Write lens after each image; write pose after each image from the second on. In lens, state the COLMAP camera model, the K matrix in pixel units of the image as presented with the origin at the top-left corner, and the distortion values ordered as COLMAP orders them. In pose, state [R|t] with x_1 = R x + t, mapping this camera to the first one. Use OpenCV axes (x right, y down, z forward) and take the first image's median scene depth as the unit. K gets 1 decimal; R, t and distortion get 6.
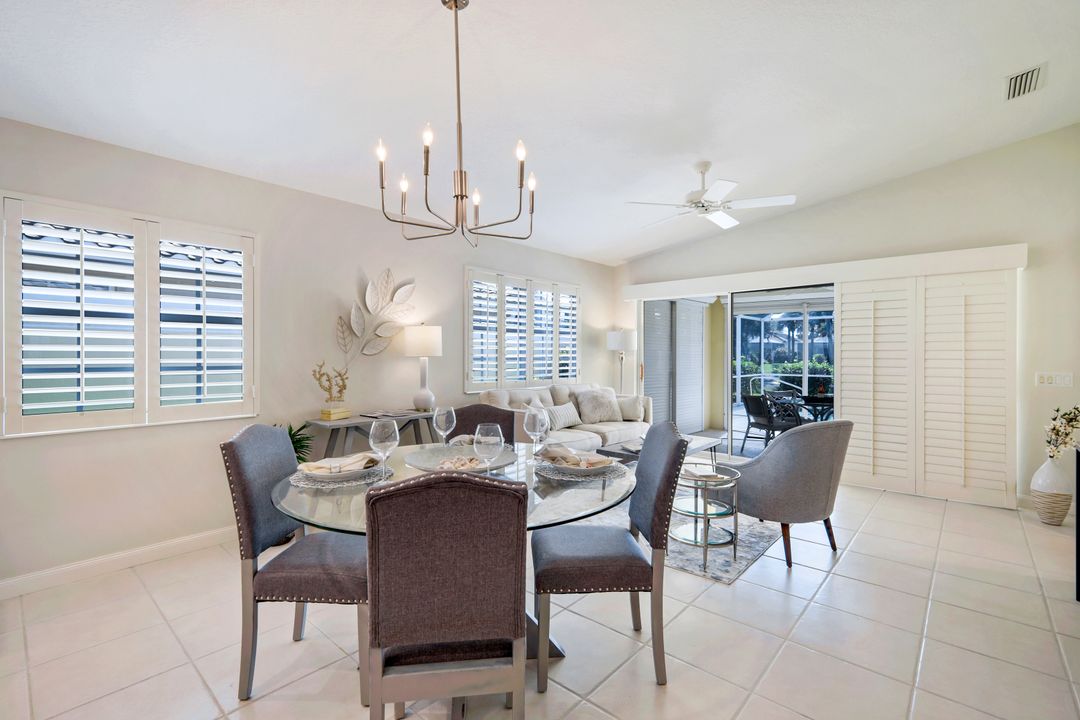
lens RADIAL K [[536.1, 0, 540.0], [0, 536.1, 360.0], [0, 0, 1]] dist [0.052588, 0.000987]
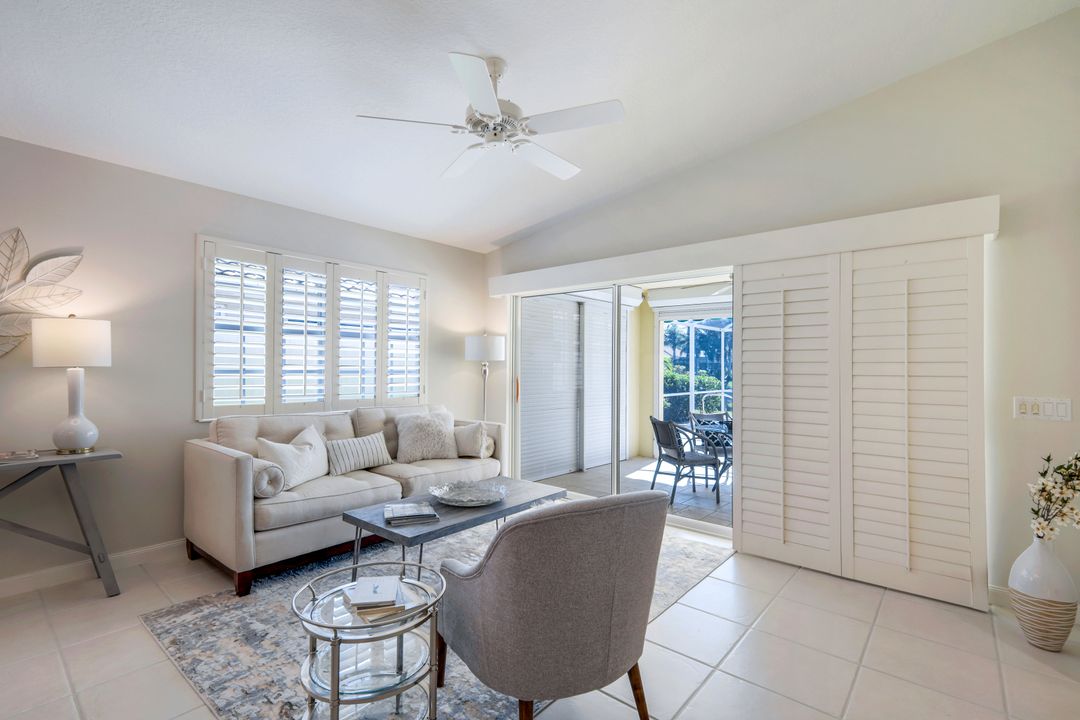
lens RADIAL K [[520.3, 0, 540.4], [0, 520.3, 364.8], [0, 0, 1]] dist [0.033493, 0.000337]
pose [[0.999951, 0.005144, -0.008468, 0.328207], [-0.005281, 0.999855, -0.016173, -0.001851], [0.008384, 0.016217, 0.999833, 0.359228]]
